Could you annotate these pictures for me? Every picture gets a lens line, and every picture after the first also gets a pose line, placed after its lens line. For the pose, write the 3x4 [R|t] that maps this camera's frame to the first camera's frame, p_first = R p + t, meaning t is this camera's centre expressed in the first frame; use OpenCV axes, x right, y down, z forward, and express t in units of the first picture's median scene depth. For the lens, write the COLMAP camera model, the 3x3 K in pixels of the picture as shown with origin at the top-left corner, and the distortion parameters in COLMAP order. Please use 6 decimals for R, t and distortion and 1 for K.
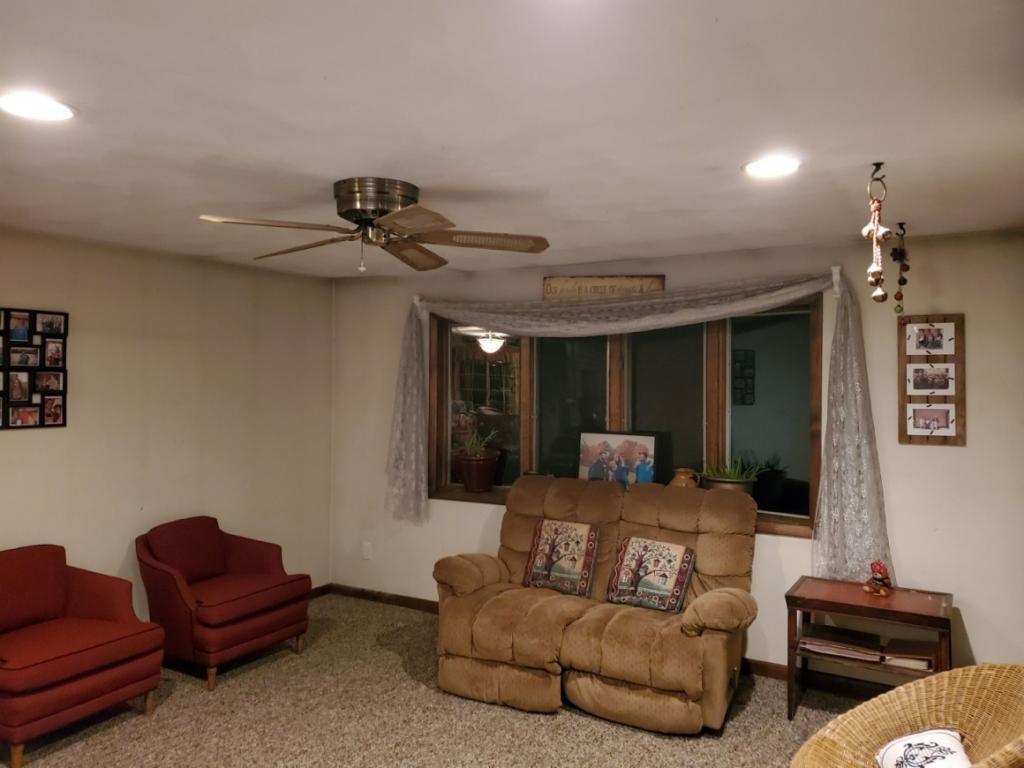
lens RADIAL K [[786.7, 0, 512.0], [0, 786.7, 344.0], [0, 0, 1]] dist [0.003282, 0.002533]
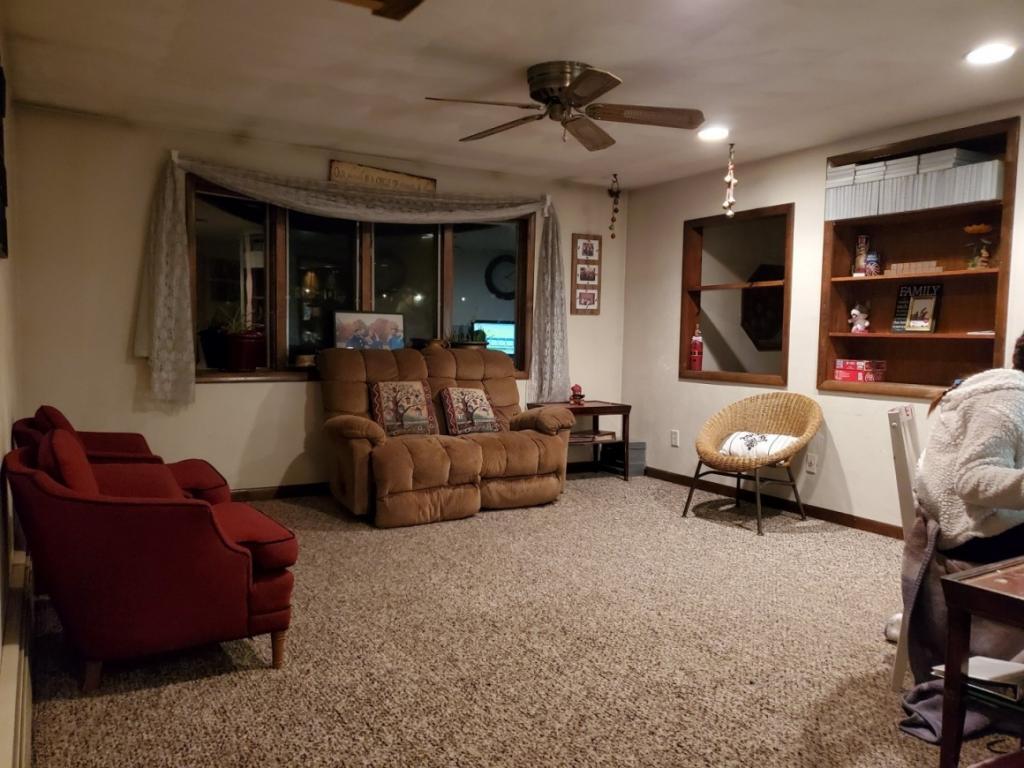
lens RADIAL K [[785.6, 0, 507.9], [0, 785.6, 388.2], [0, 0, 1]] dist [-0.000935, 0.012591]
pose [[0.468408, -0.052579, 0.881947, -0.948496], [-0.047541, 0.995281, 0.084585, 0.141726], [-0.882232, -0.081549, 0.463698, 0.347844]]
